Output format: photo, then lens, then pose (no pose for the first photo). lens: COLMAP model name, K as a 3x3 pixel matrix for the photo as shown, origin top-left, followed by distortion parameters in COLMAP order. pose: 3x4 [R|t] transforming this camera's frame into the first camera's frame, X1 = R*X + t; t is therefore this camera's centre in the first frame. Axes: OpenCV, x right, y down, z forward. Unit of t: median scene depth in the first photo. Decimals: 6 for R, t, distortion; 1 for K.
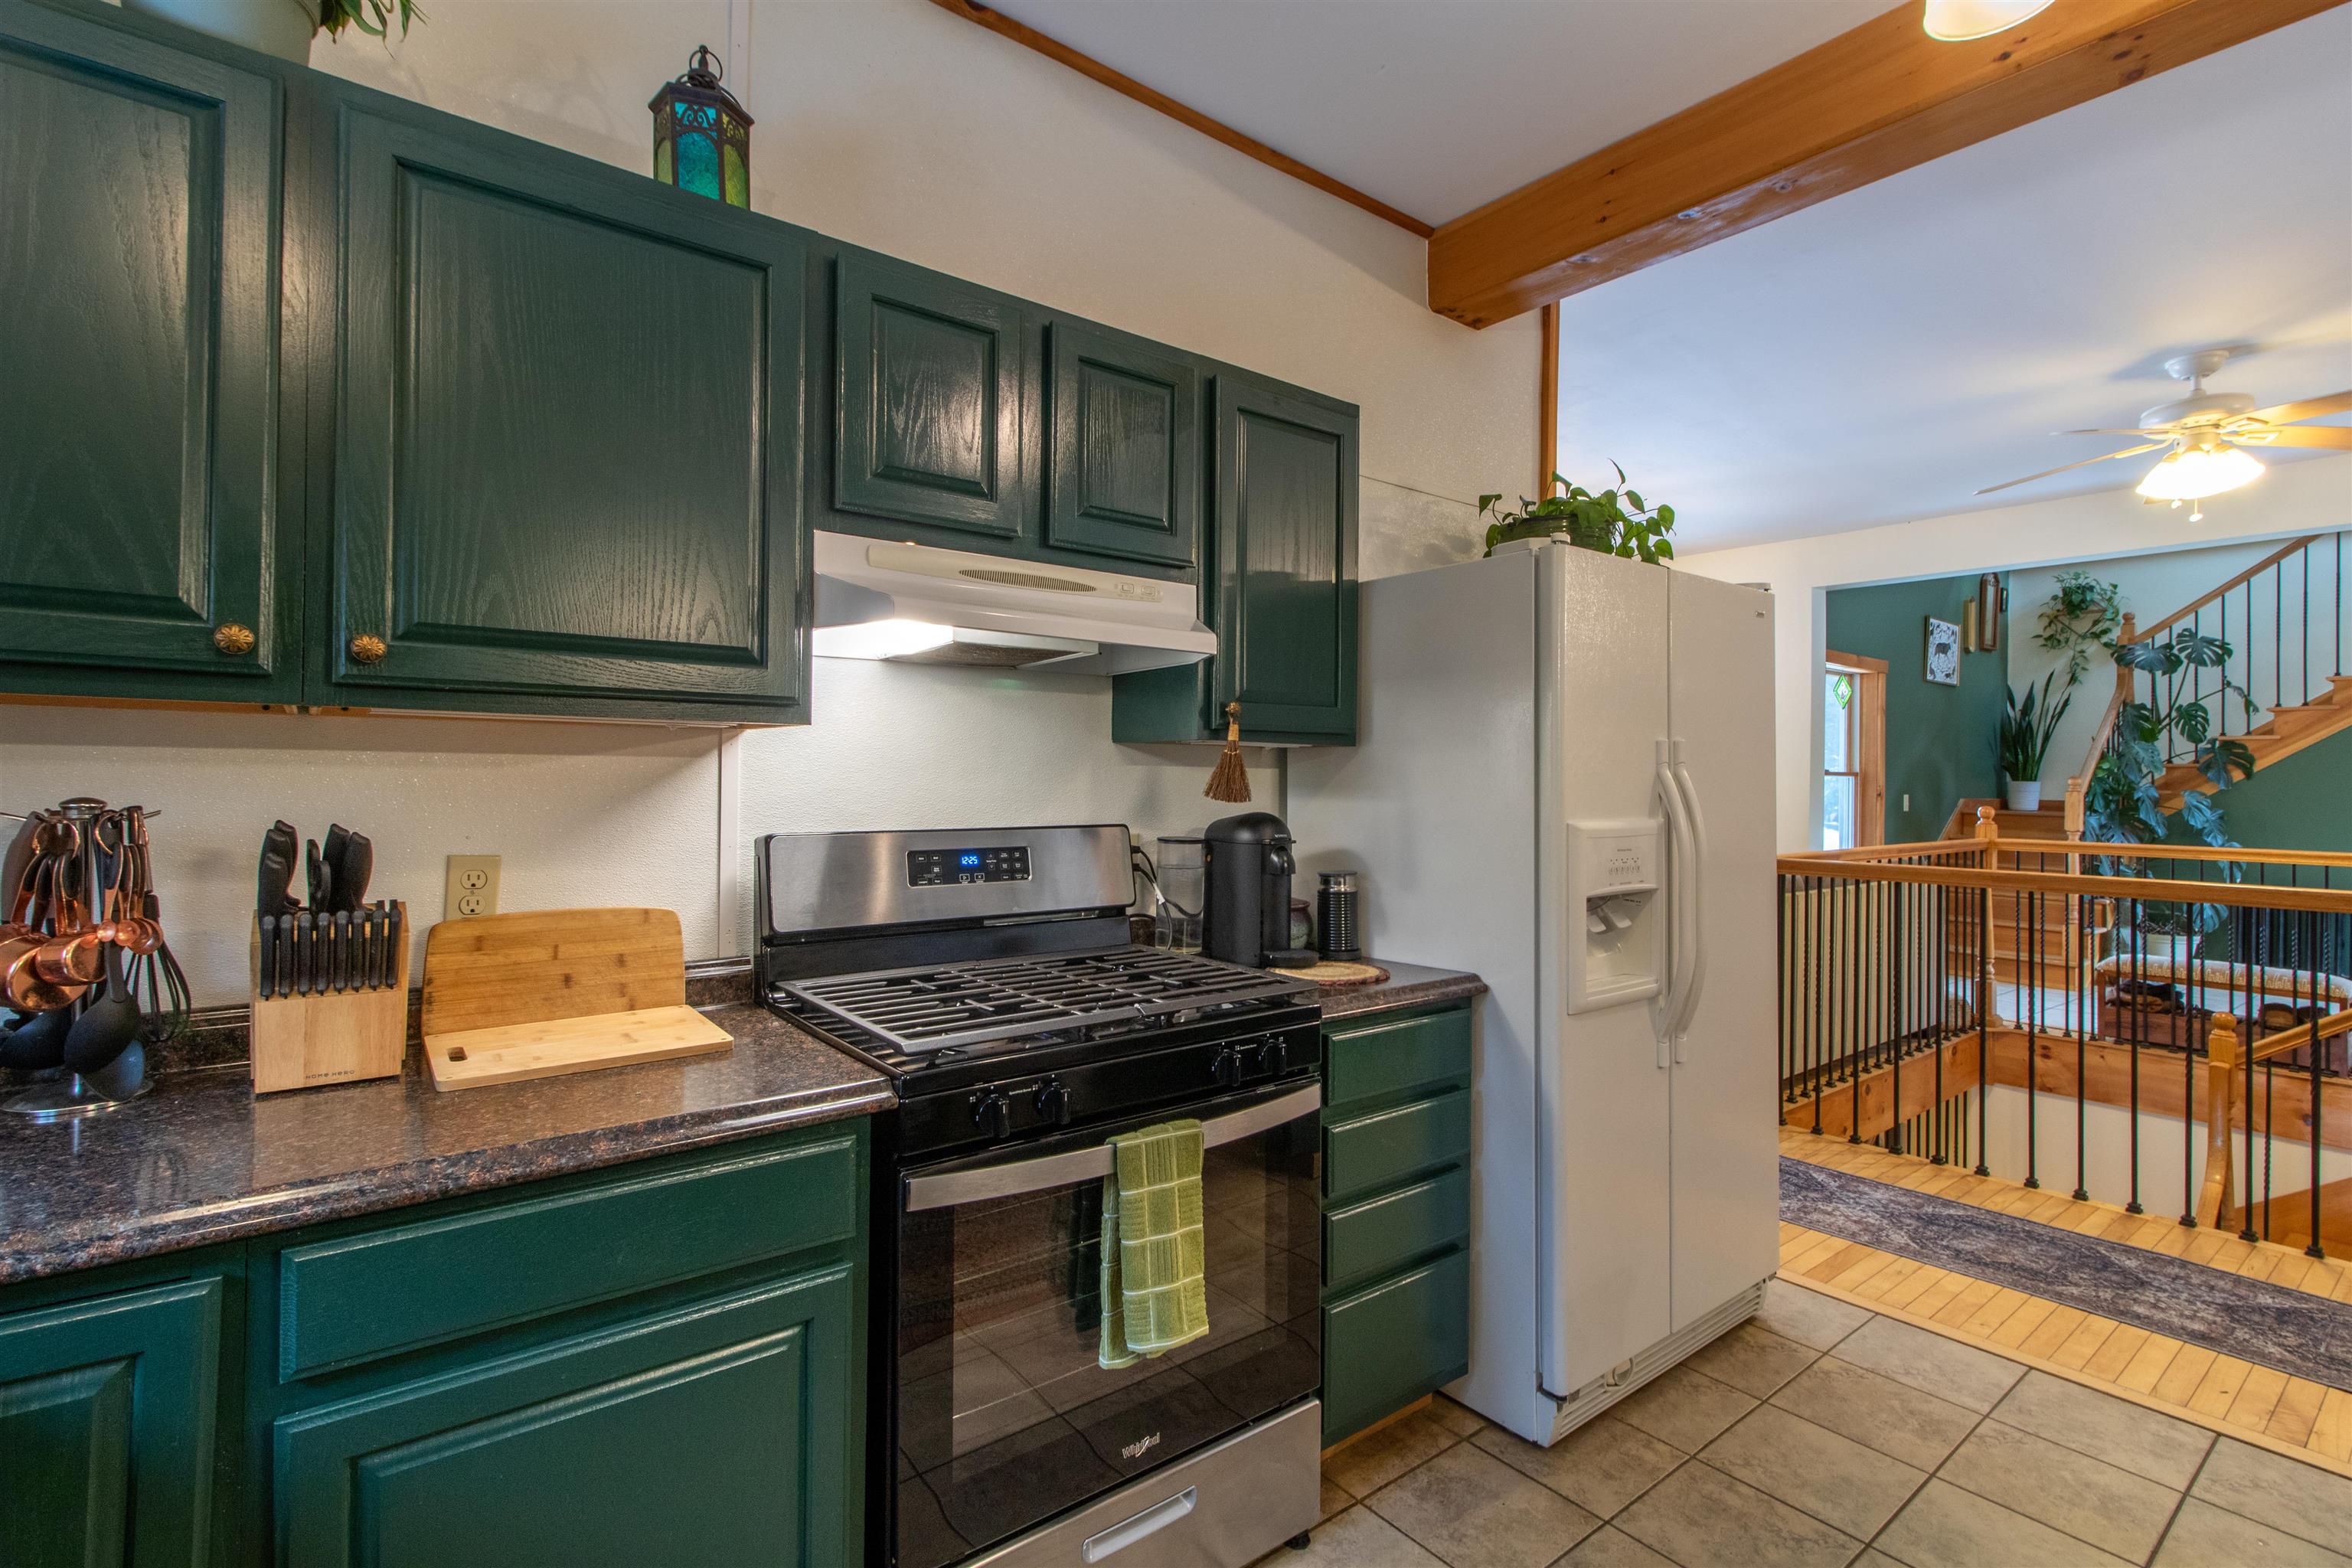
lens RADIAL K [[1102.3, 0, 1189.1], [0, 1102.3, 753.9], [0, 0, 1]] dist [0.000834, 0.000804]
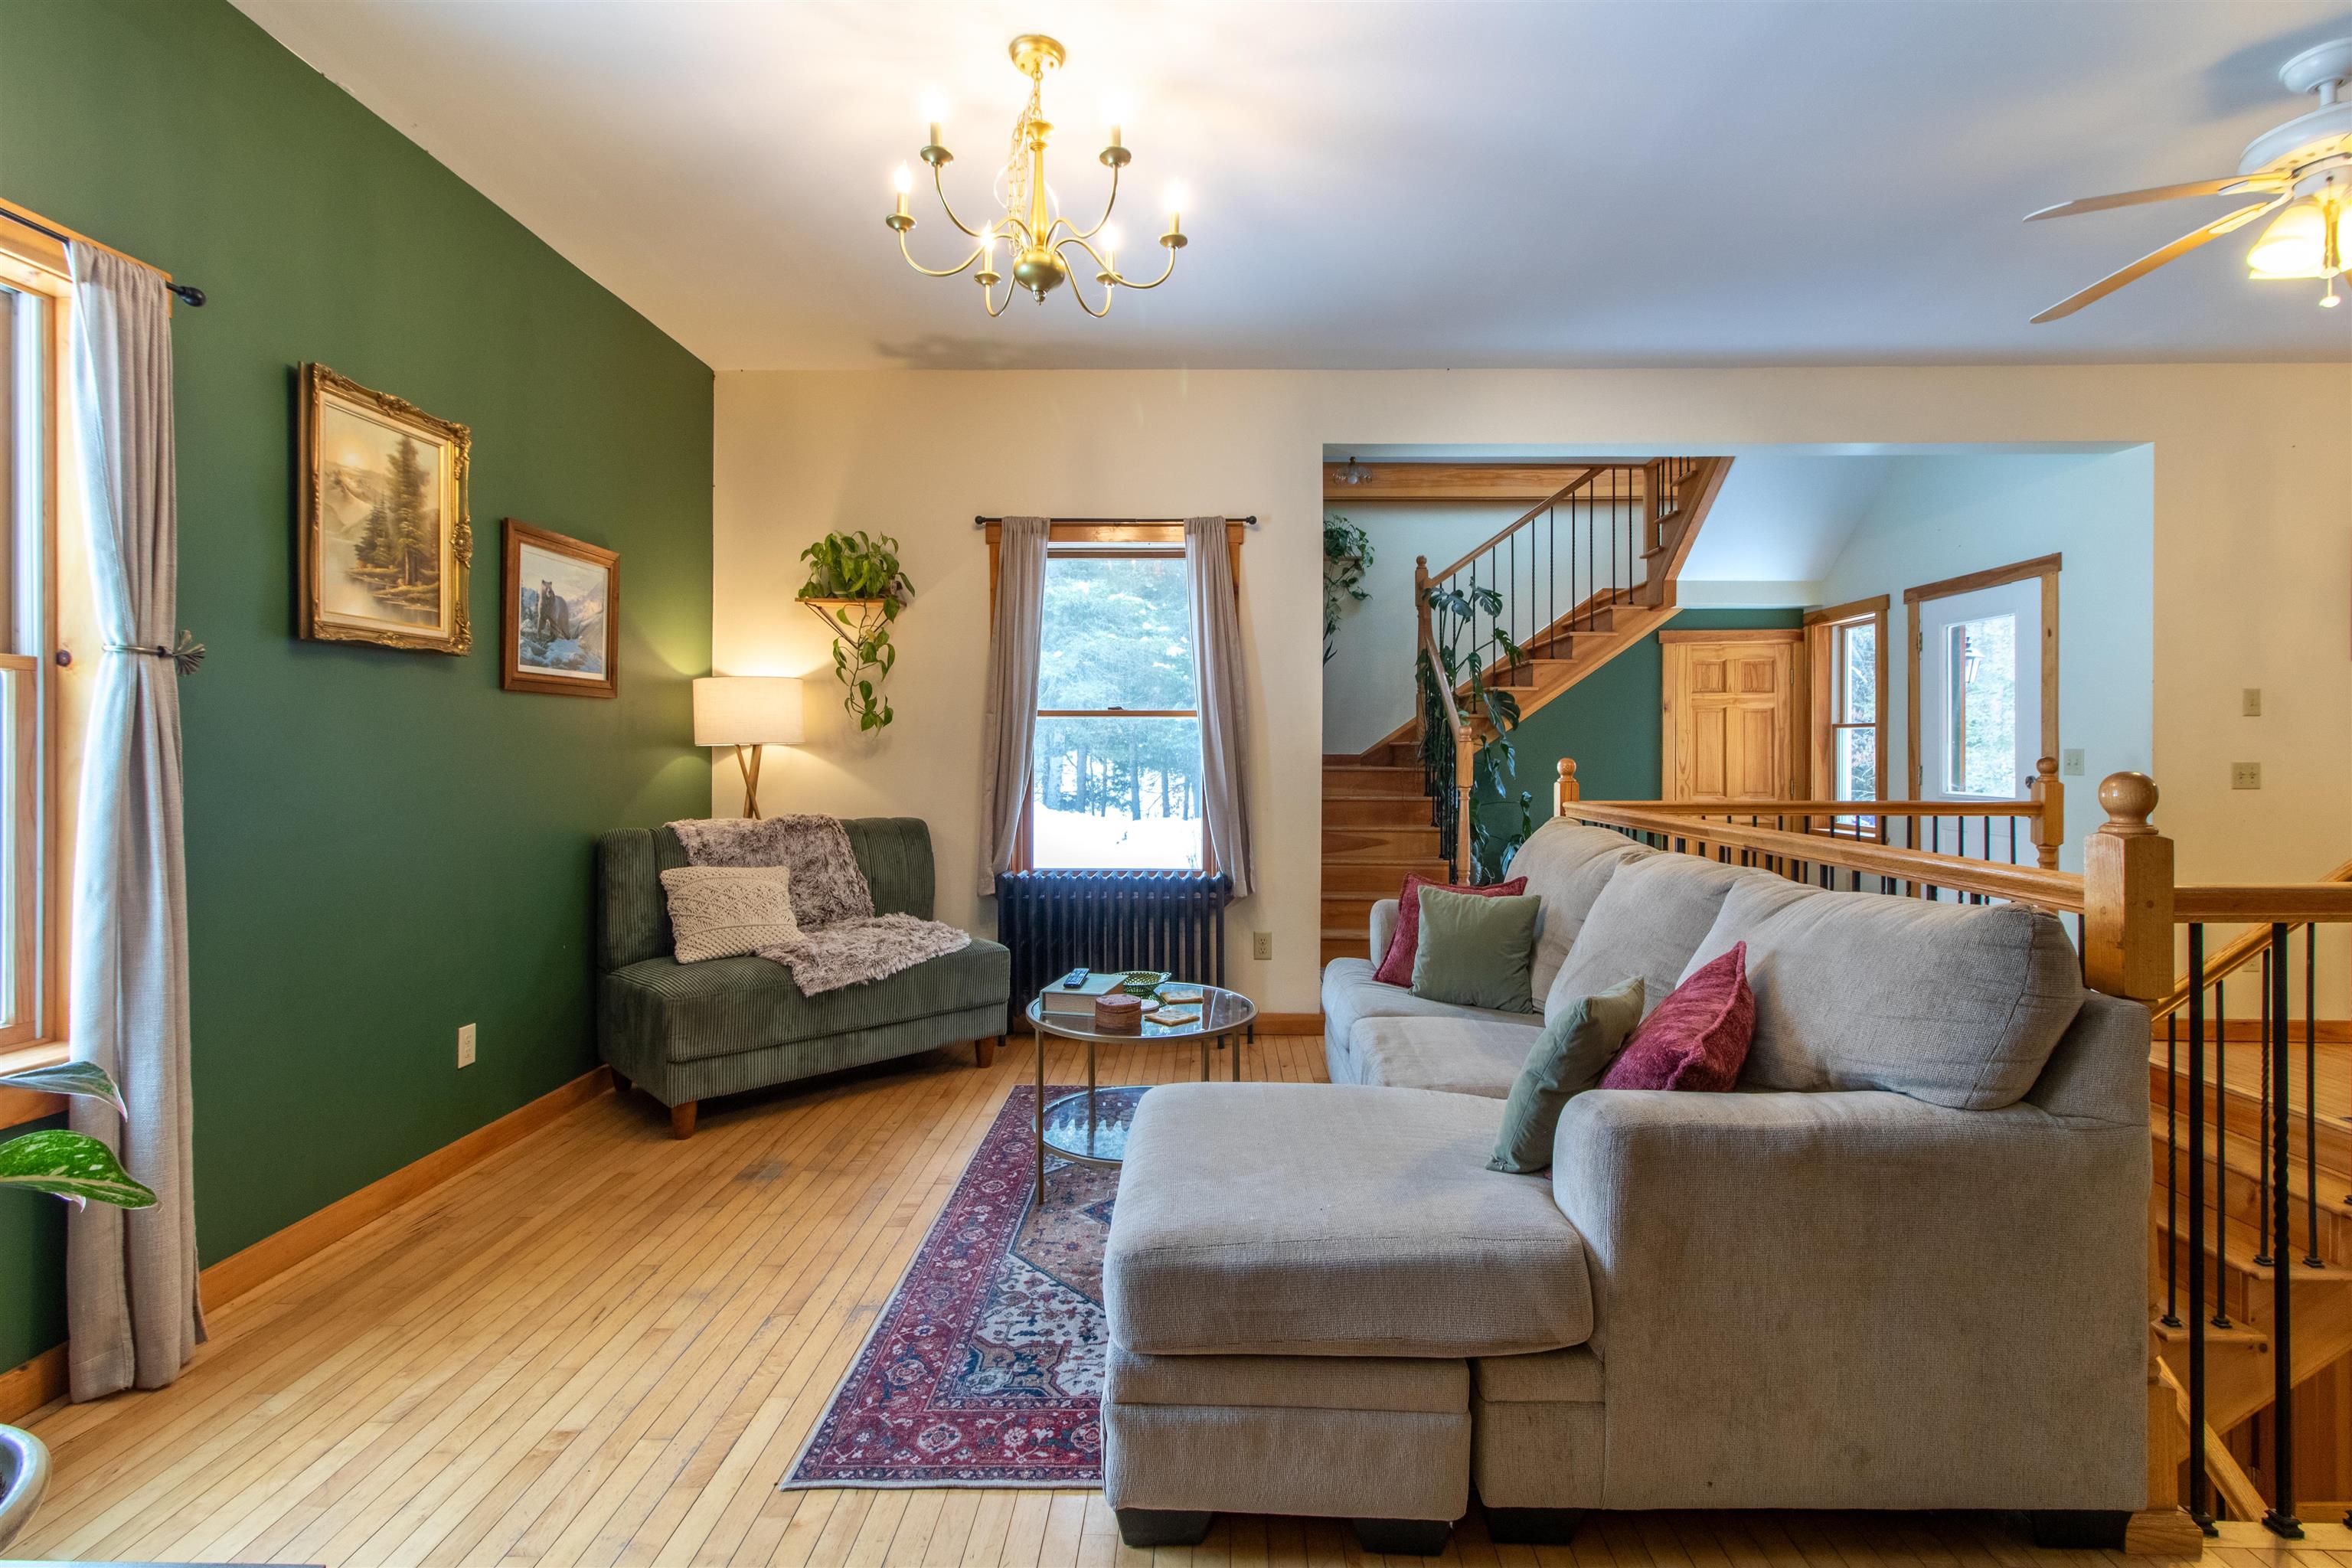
lens RADIAL K [[1081.6, 0, 1193.7], [0, 1081.6, 746.8], [0, 0, 1]] dist [0.000875, 0.000357]
pose [[0.632998, -0.007890, 0.774113, -0.004658], [-0.010592, 0.999766, 0.018851, 0.023265], [-0.774081, -0.020132, 0.632766, 0.596641]]
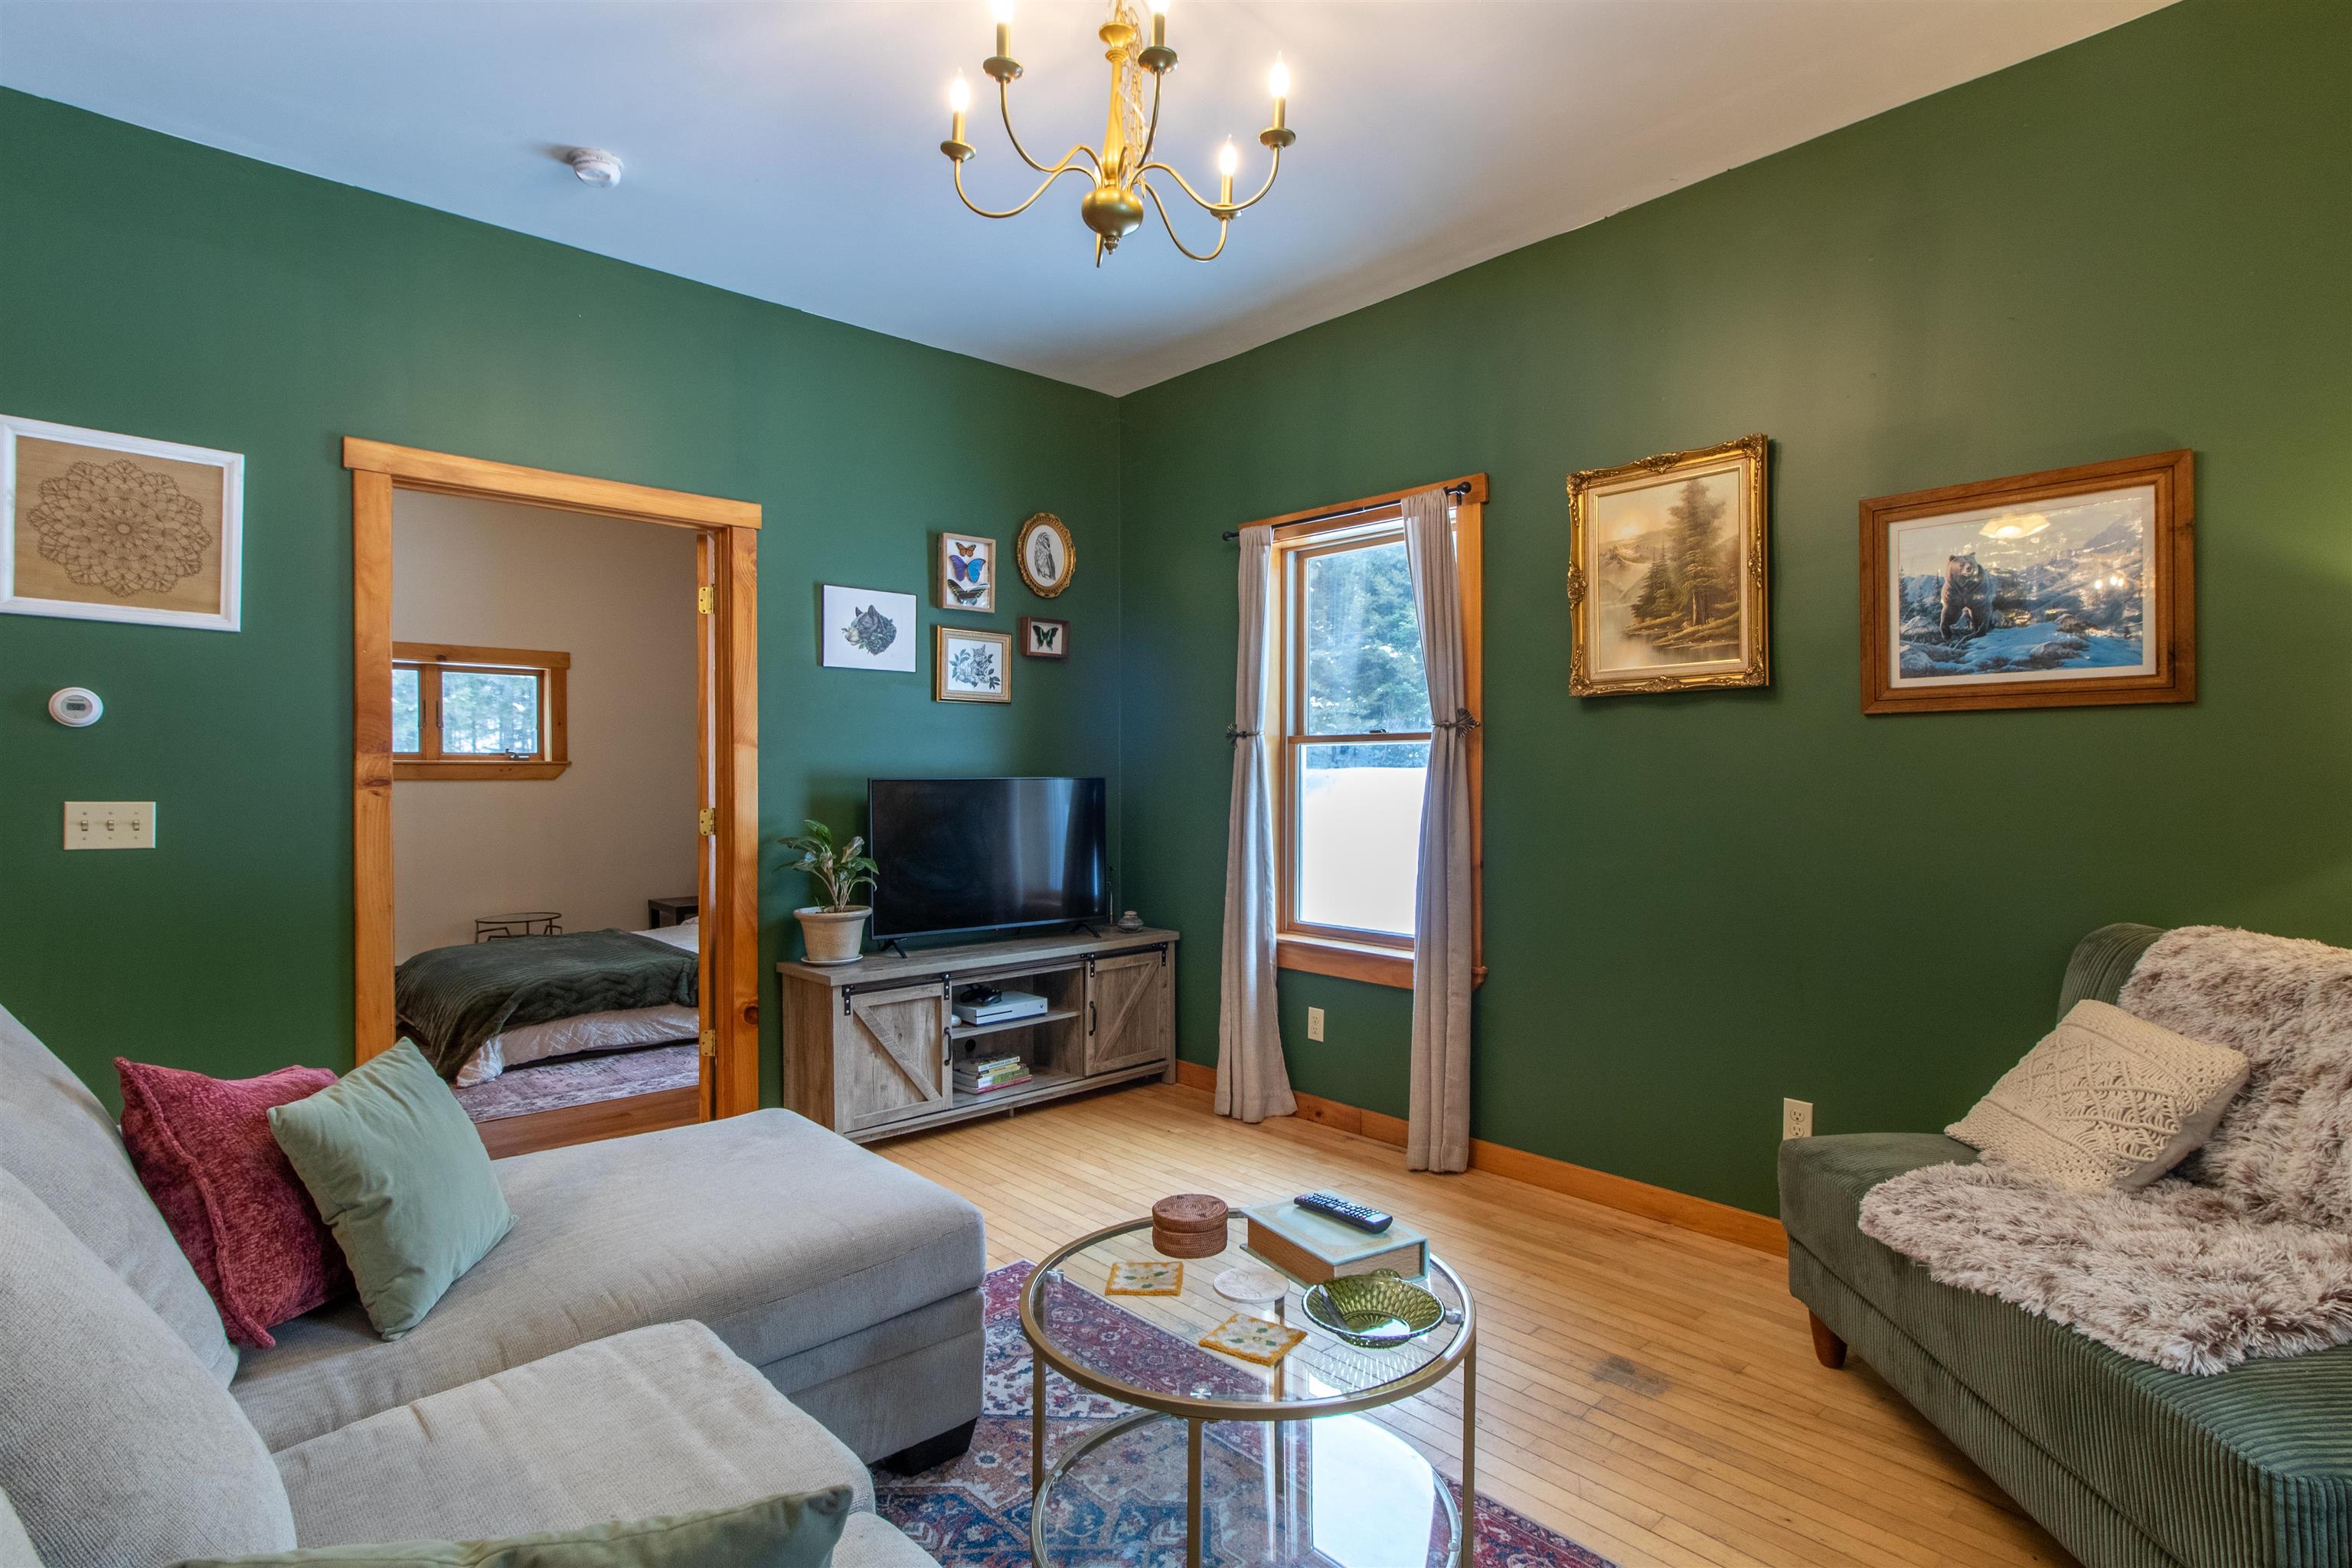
lens RADIAL K [[1163.6, 0, 1187.5], [0, 1163.6, 783.8], [0, 0, 1]] dist [0.001419, 0.000200]
pose [[0.082303, -0.005382, -0.996593, 0.536164], [0.019909, 0.999795, -0.003755, 0.031506], [0.996408, -0.019532, 0.082393, 0.845498]]
